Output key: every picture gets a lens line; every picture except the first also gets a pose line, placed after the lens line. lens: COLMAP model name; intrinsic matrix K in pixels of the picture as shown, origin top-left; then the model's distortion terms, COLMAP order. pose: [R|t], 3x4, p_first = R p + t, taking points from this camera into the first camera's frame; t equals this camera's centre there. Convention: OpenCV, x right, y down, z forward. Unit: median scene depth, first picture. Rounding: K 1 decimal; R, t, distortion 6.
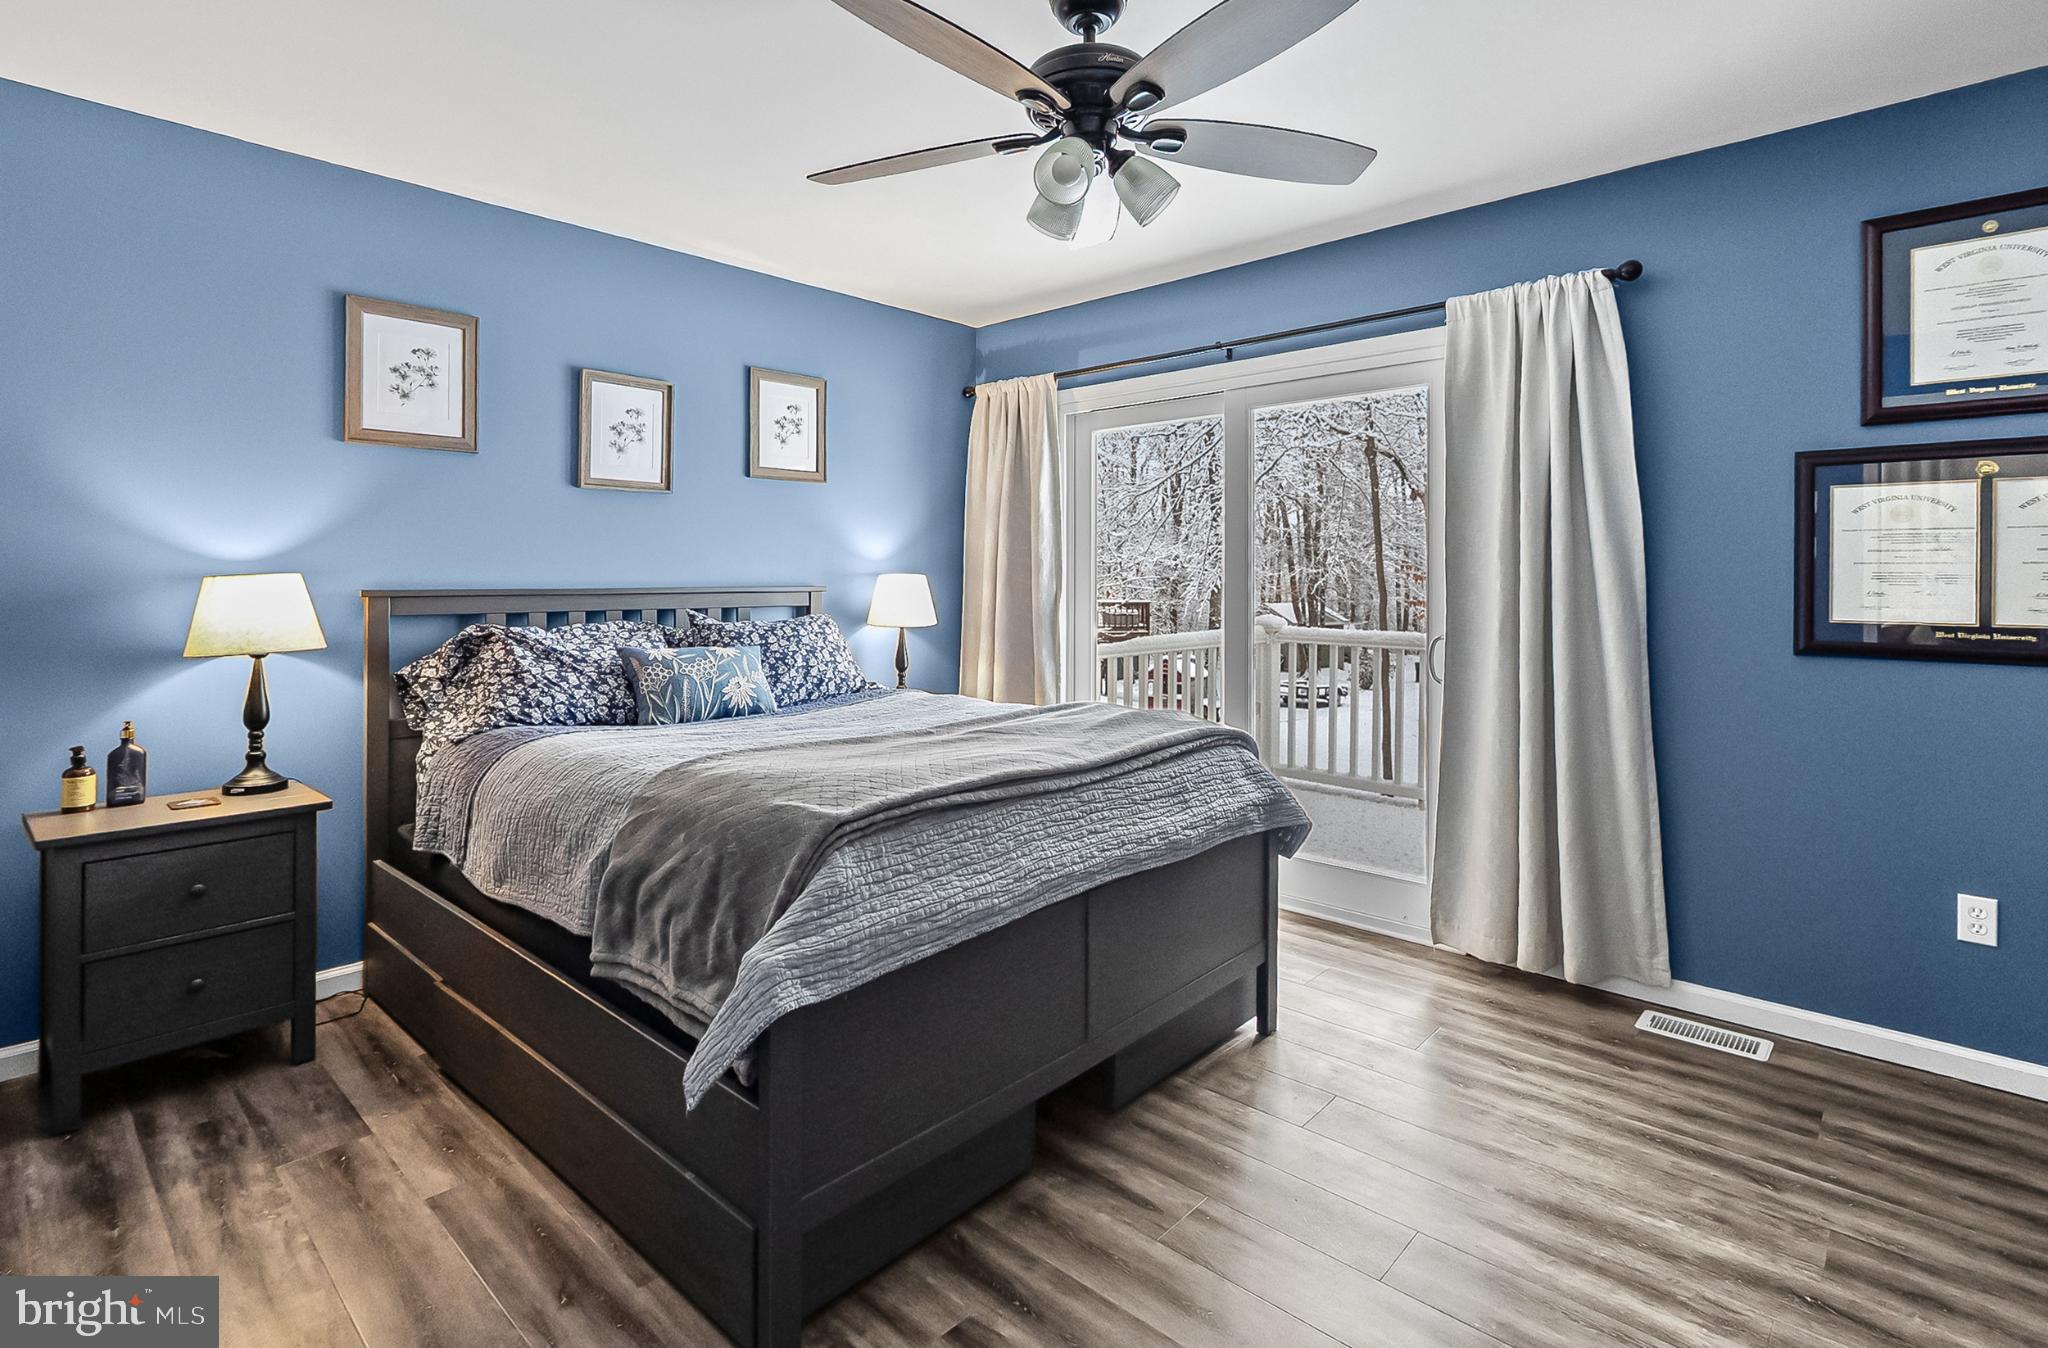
lens RADIAL K [[955.2, 0, 1047.4], [0, 955.2, 576.1], [0, 0, 1]] dist [-0.005924, 0.001261]
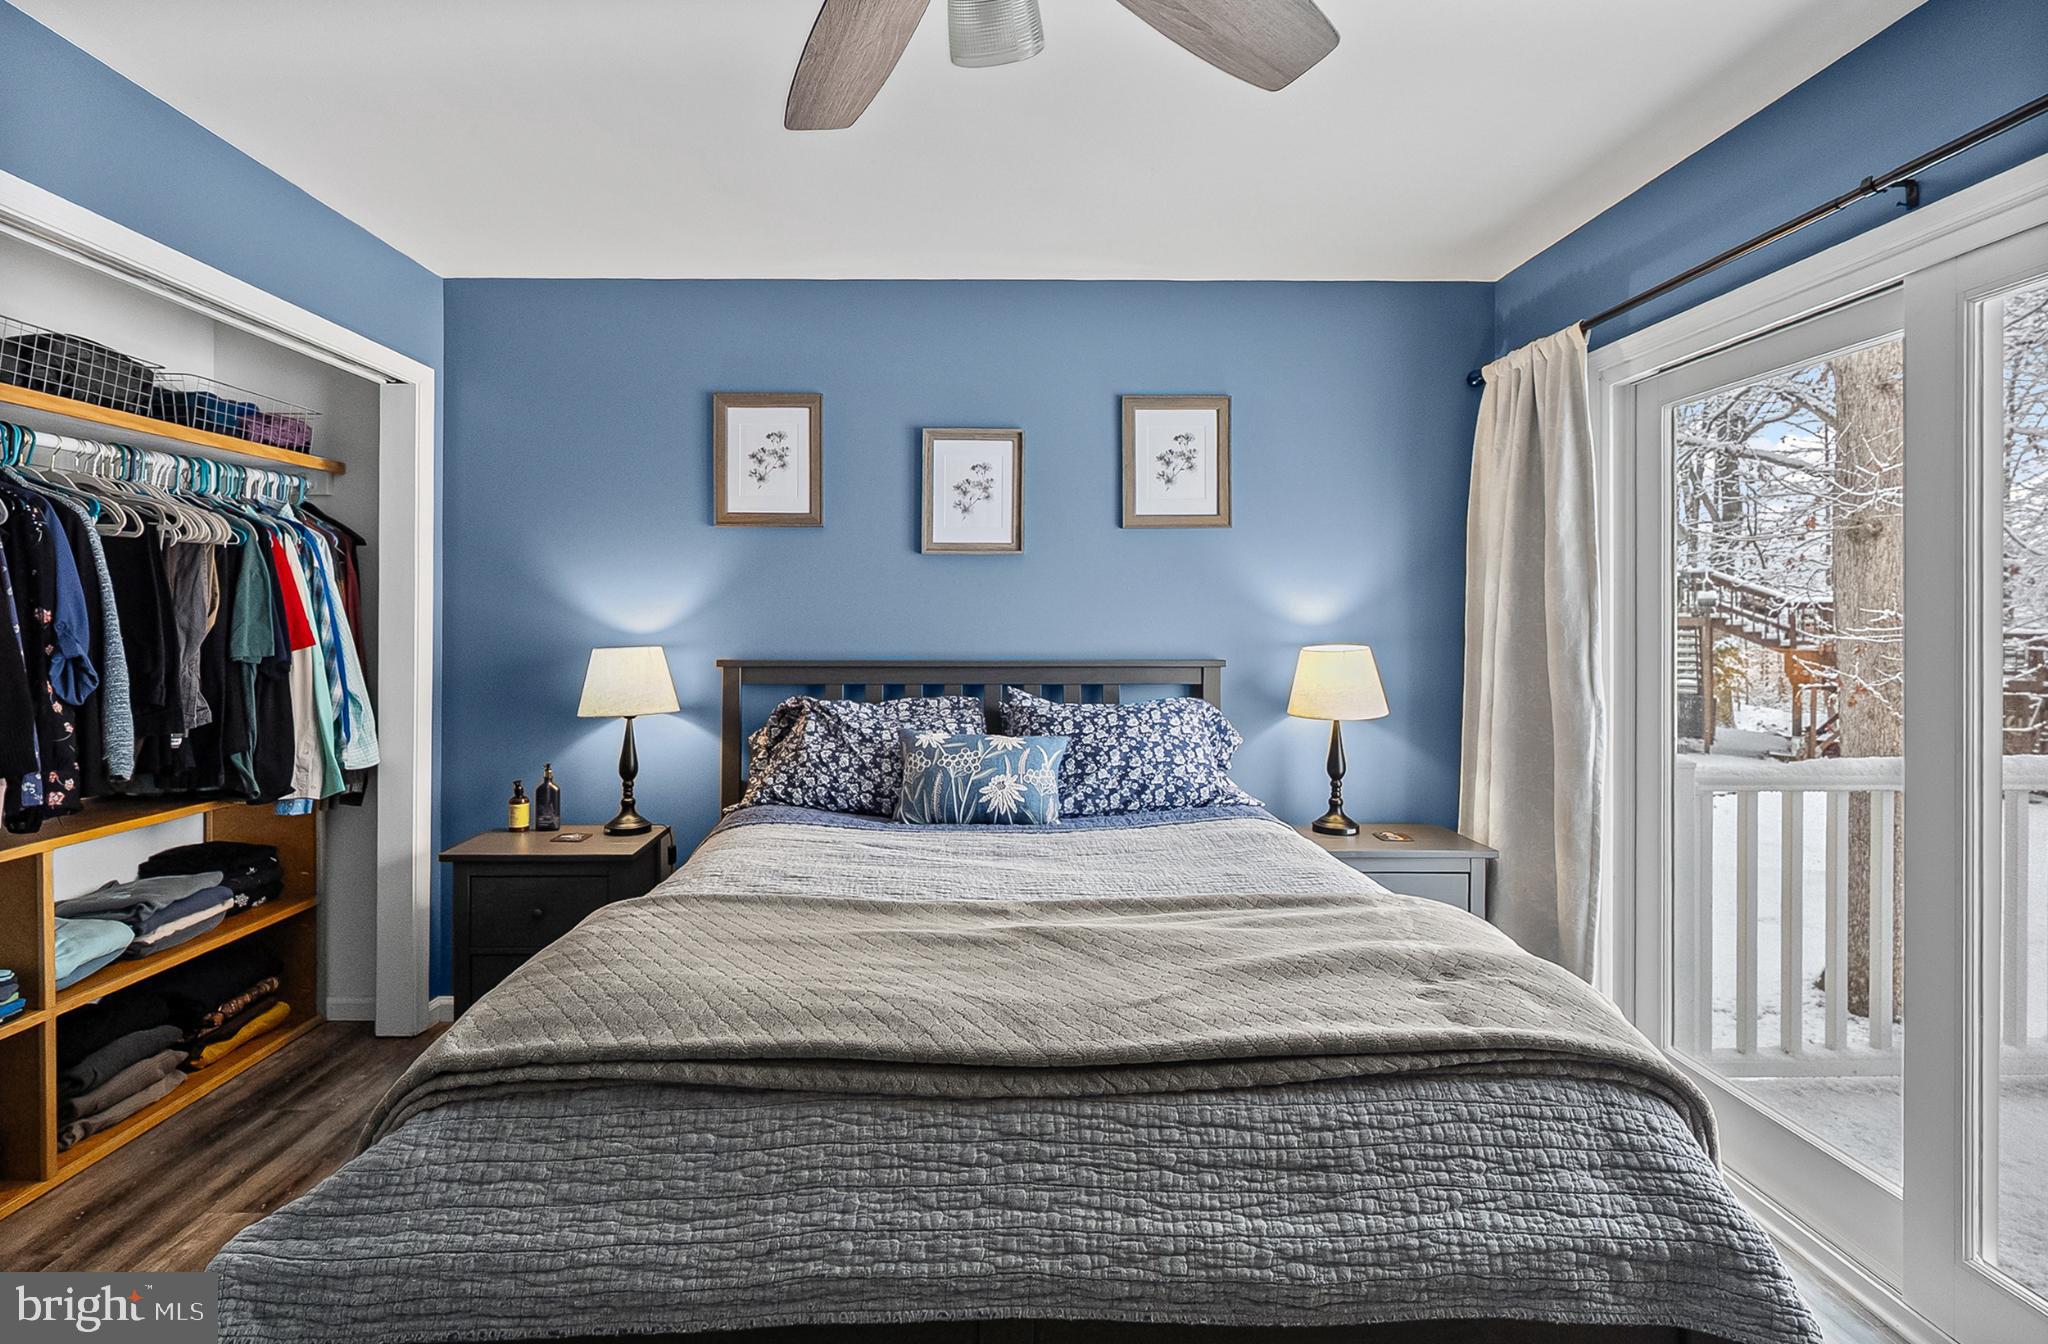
lens RADIAL K [[953.3, 0, 1012.9], [0, 953.3, 630.2], [0, 0, 1]] dist [-0.005203, 0.001453]
pose [[0.690474, 0.006556, -0.723327, 0.280132], [-0.001257, 0.999968, 0.007862, -0.026684], [0.723356, -0.004519, 0.690460, 0.443515]]
